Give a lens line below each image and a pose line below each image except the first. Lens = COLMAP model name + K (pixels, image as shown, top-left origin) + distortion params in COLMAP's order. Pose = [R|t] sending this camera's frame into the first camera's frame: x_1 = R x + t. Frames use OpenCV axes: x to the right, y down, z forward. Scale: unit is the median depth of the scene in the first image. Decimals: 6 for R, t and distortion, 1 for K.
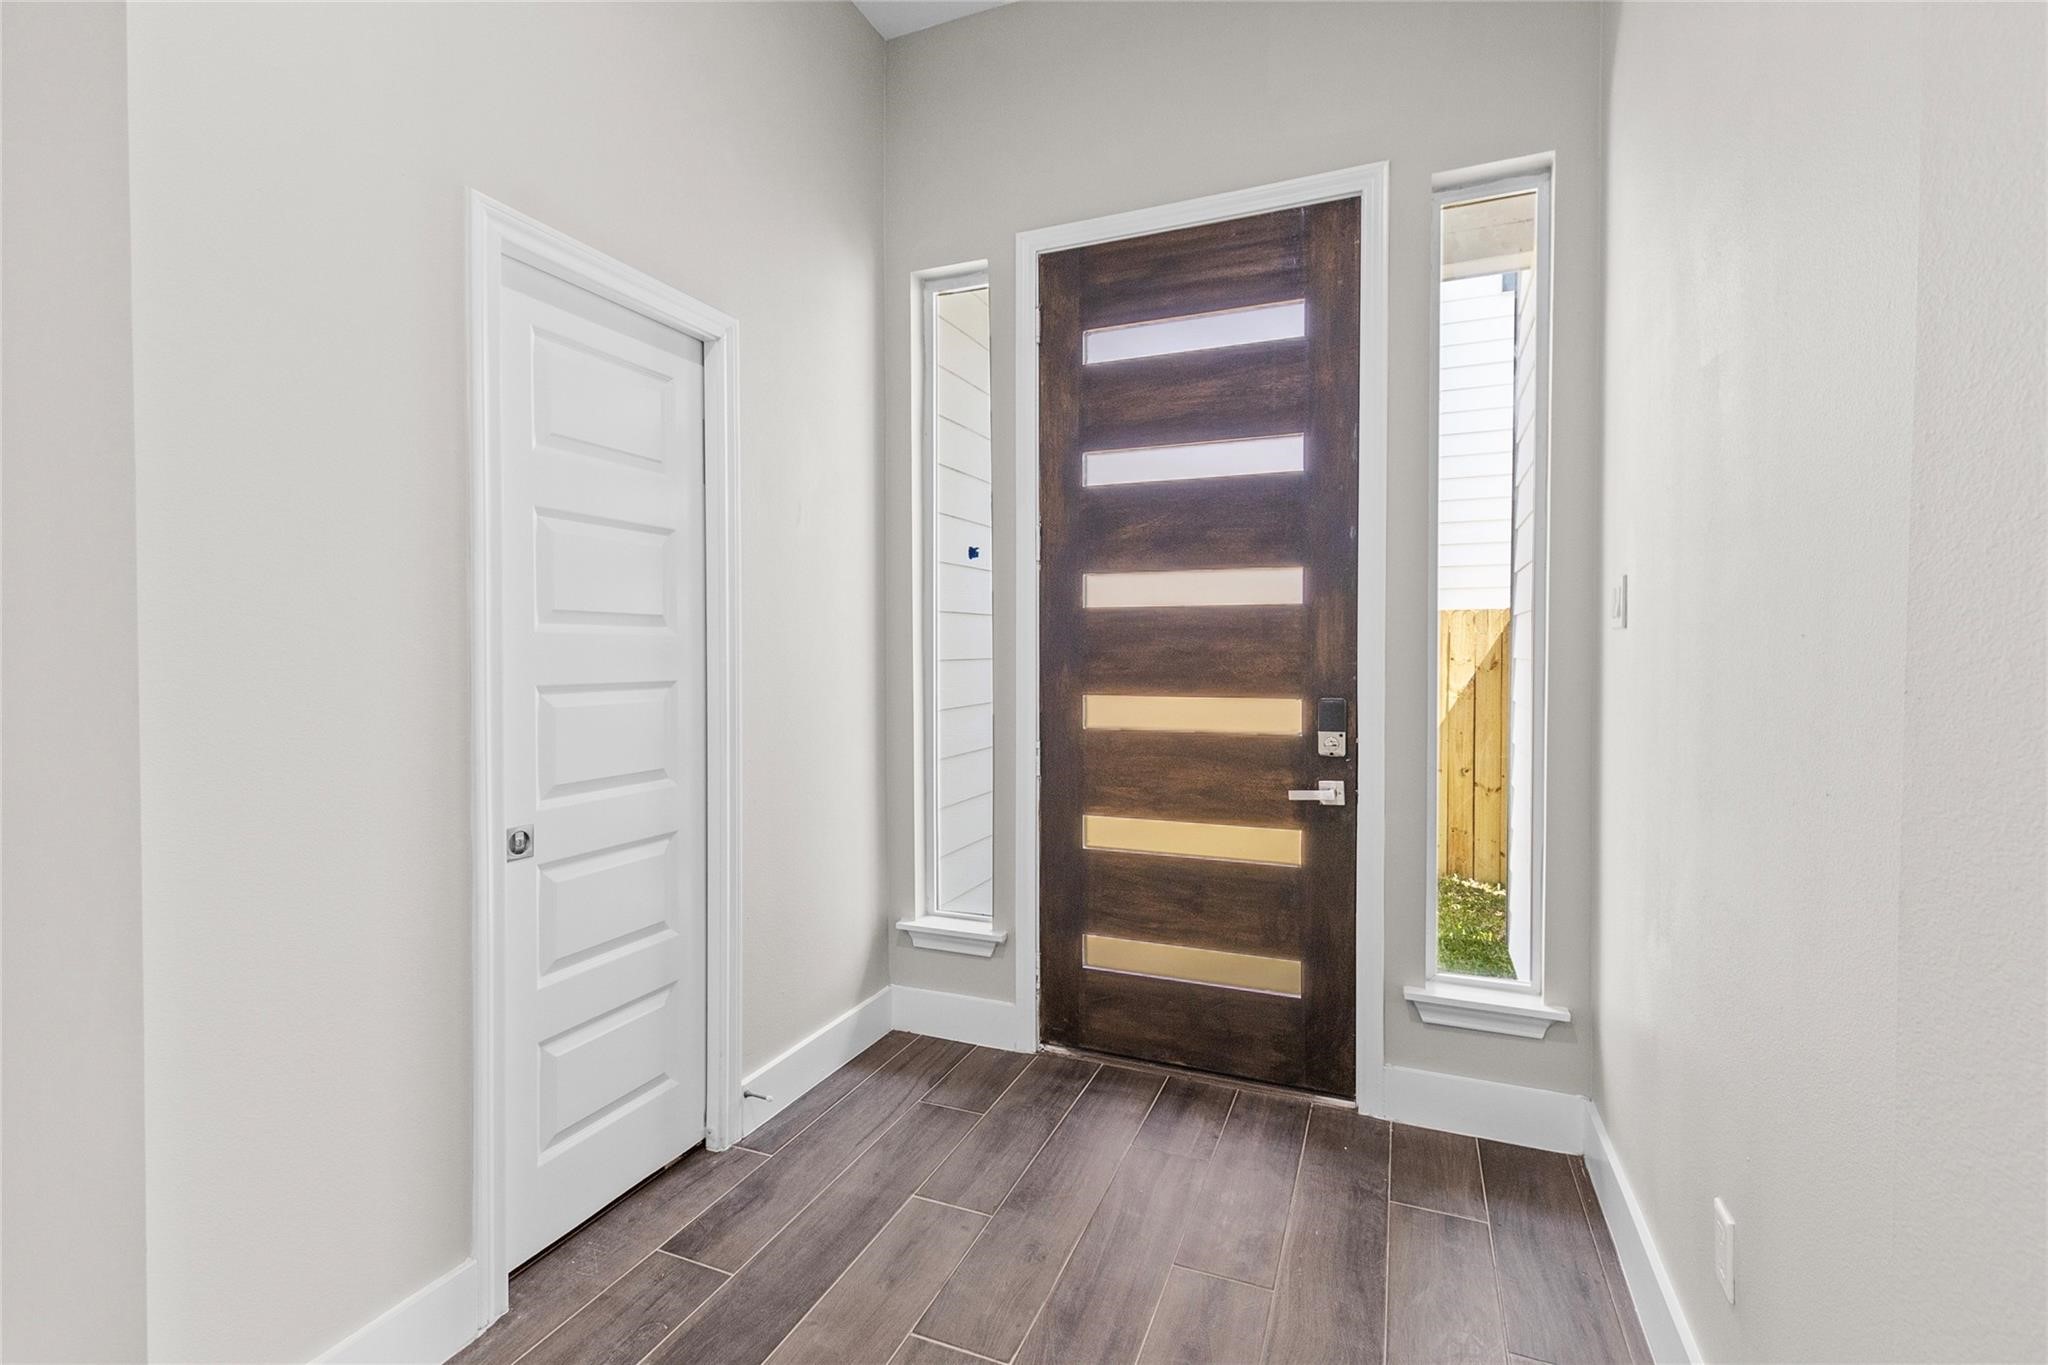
lens RADIAL K [[932.3, 0, 971.1], [0, 932.3, 615.2], [0, 0, 1]] dist [0.008633, -0.002053]
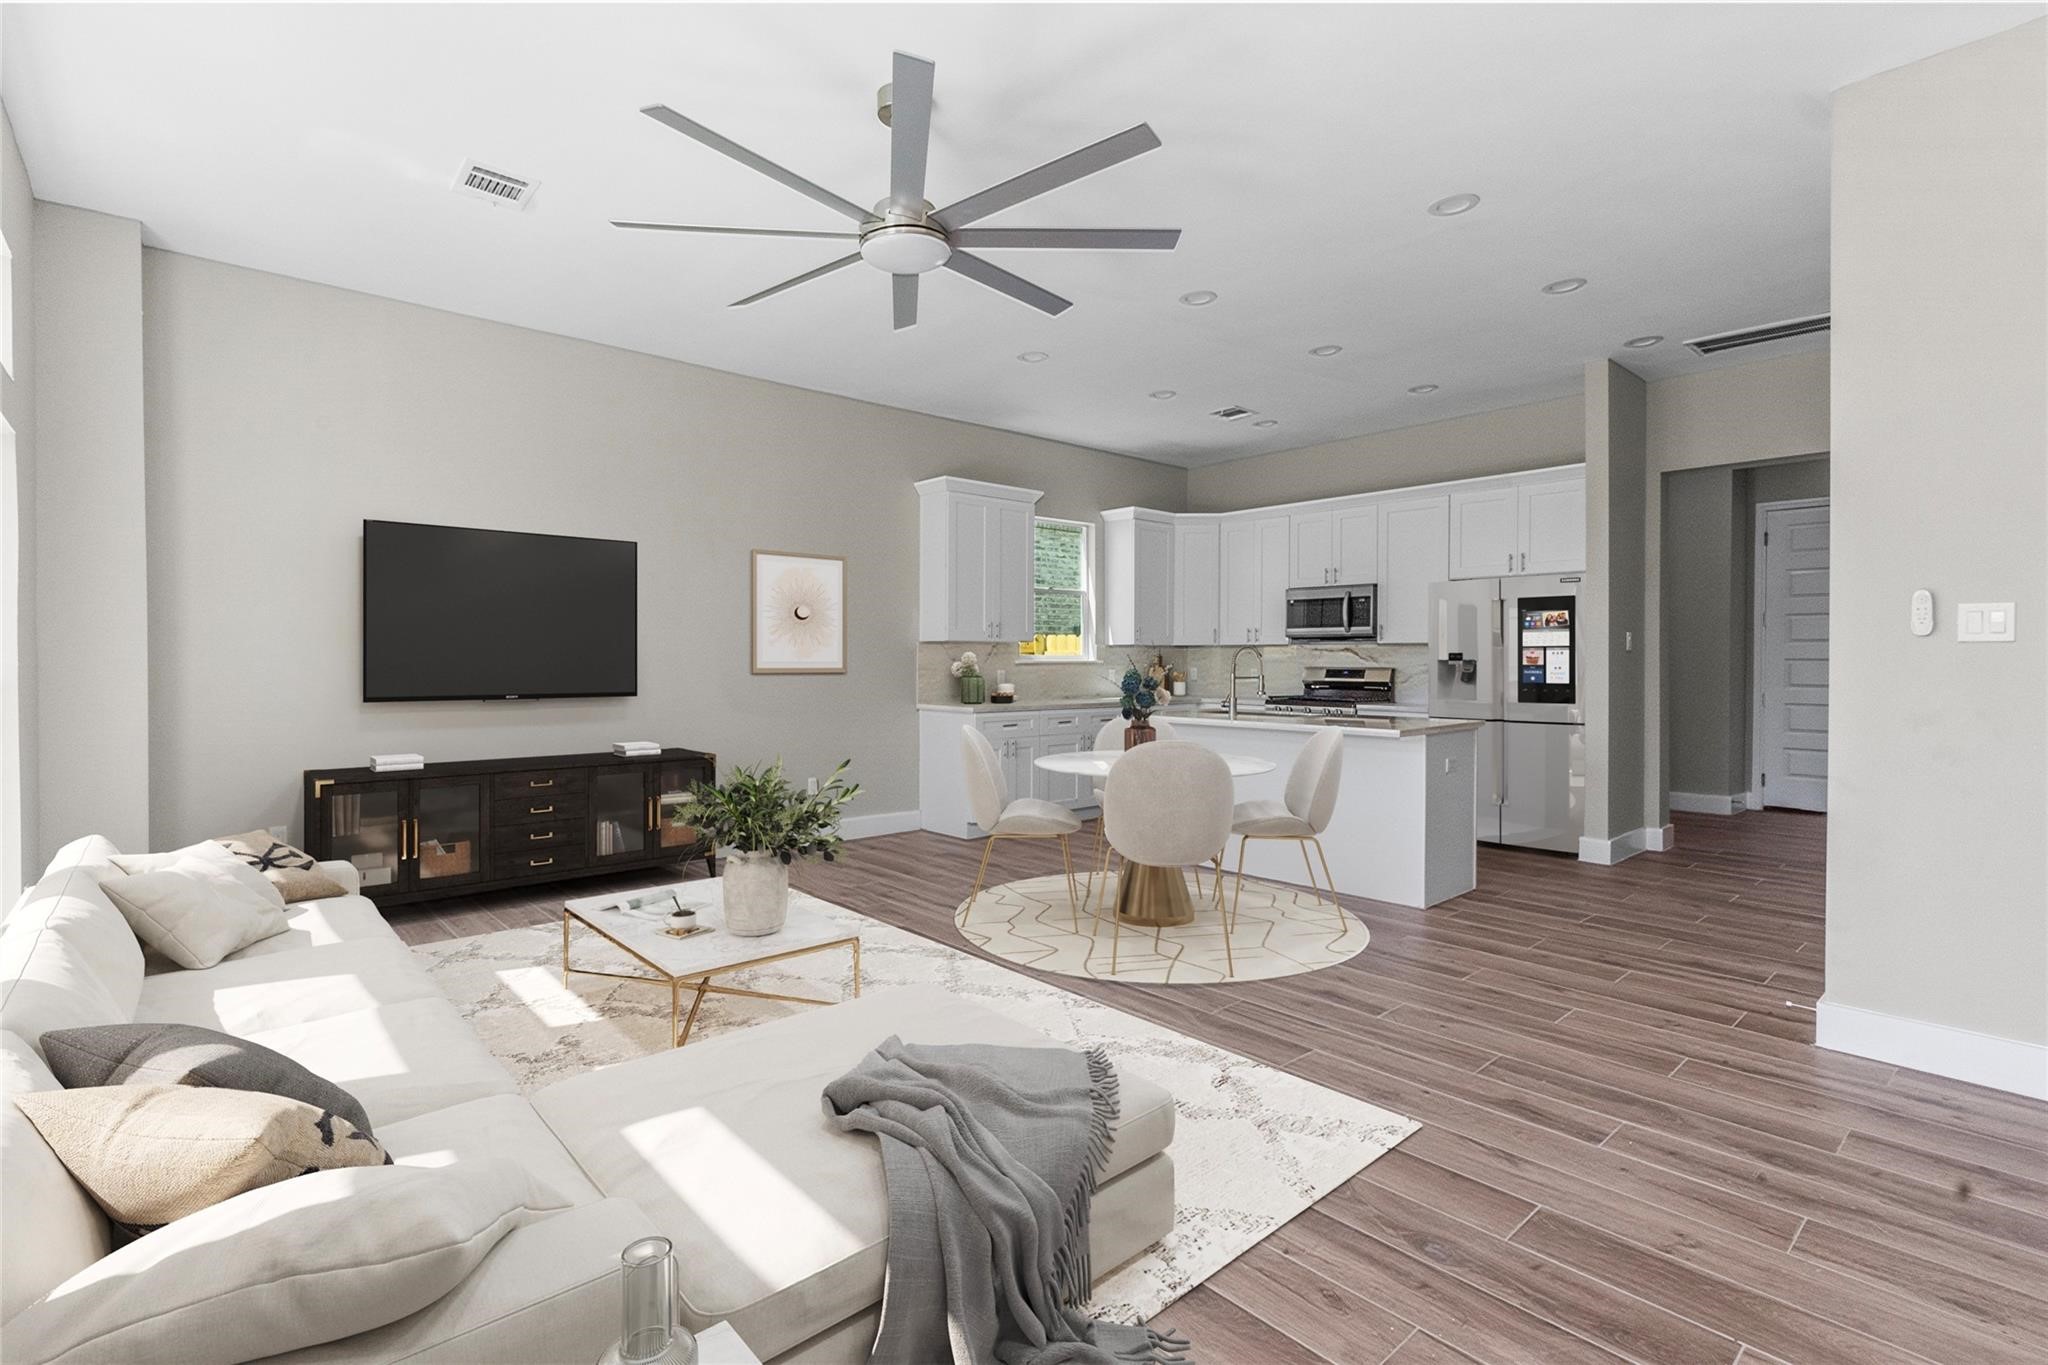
lens RADIAL K [[932.3, 0, 1024.1], [0, 932.3, 676.2], [0, 0, 1]] dist [0.008633, -0.002053]
pose [[0.901595, 0.006044, -0.432539, -0.165771], [-0.005272, 0.999982, 0.002984, 0.065096], [0.432549, -0.000410, 0.901610, -5.288291]]
